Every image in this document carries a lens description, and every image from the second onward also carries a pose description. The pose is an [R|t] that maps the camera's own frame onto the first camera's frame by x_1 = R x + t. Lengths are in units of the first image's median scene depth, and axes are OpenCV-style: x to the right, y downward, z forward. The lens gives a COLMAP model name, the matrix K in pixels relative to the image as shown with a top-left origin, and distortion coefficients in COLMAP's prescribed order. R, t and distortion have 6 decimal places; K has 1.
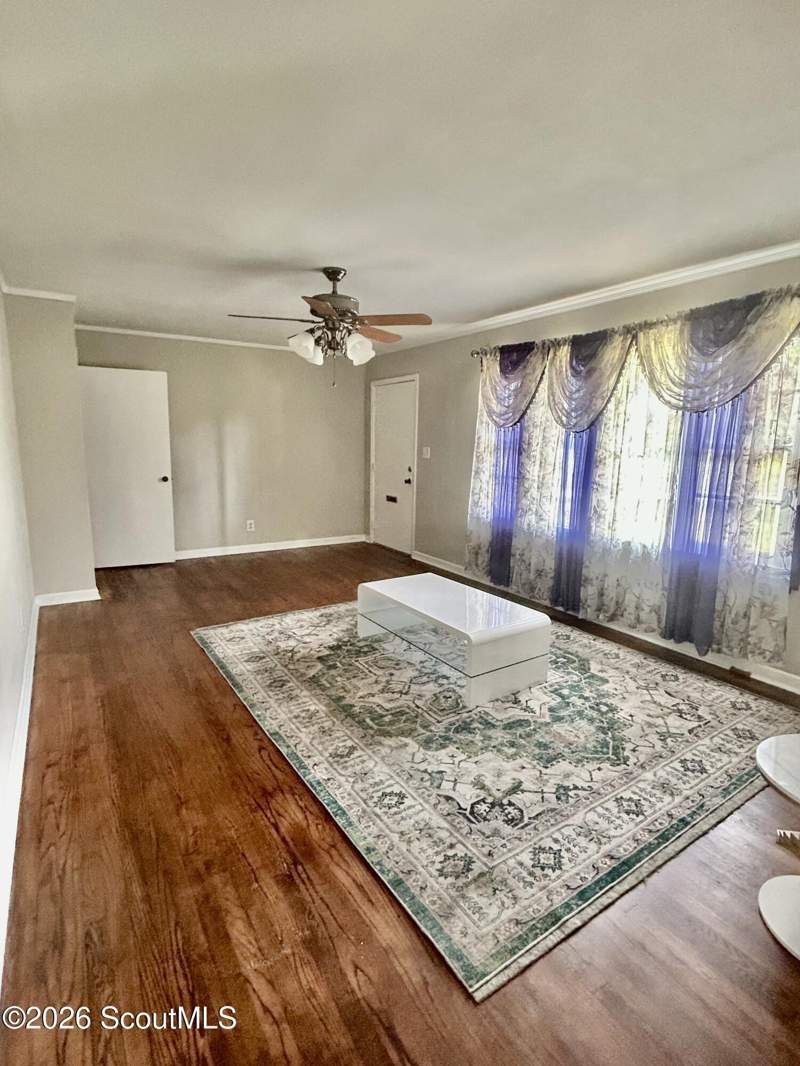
lens RADIAL K [[529.4, 0, 400.0], [0, 529.4, 533.0], [0, 0, 1]] dist [-0.001152, -0.000244]
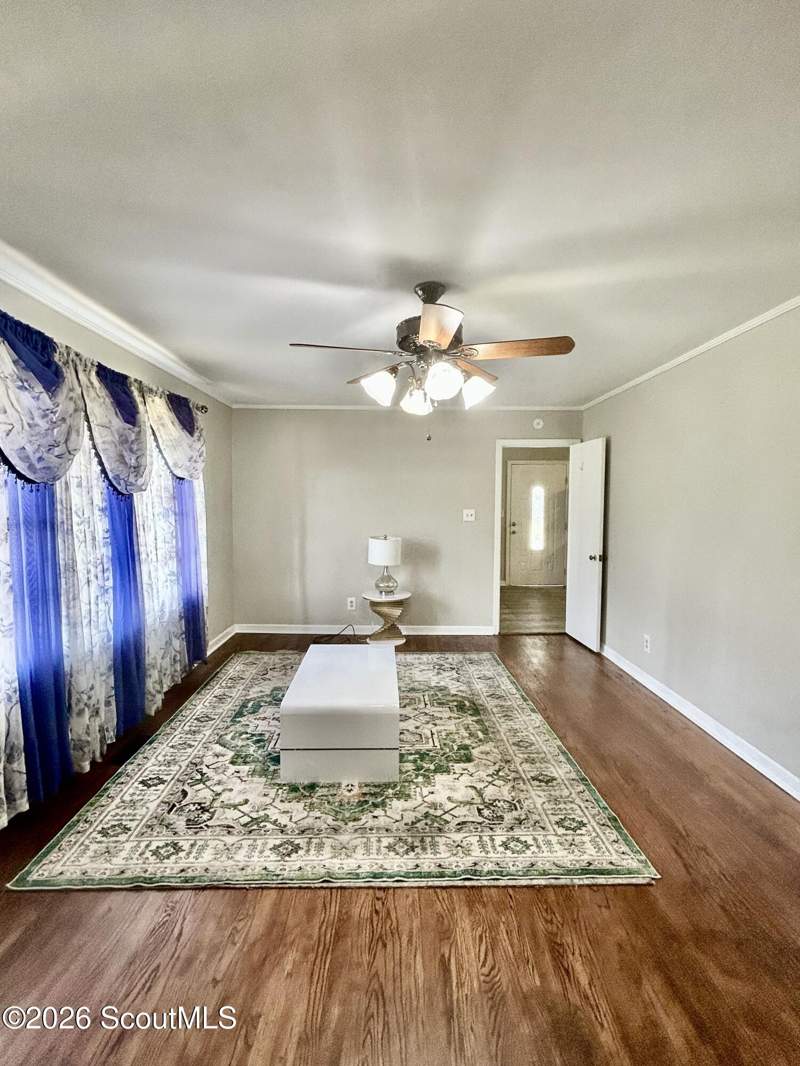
lens RADIAL K [[529.4, 0, 400.0], [0, 529.4, 533.0], [0, 0, 1]] dist [-0.001152, -0.000244]
pose [[-0.845476, -0.052489, 0.531427, -0.548084], [0.078195, 0.972262, 0.220435, -0.357993], [-0.528257, 0.227928, -0.817920, 1.860869]]
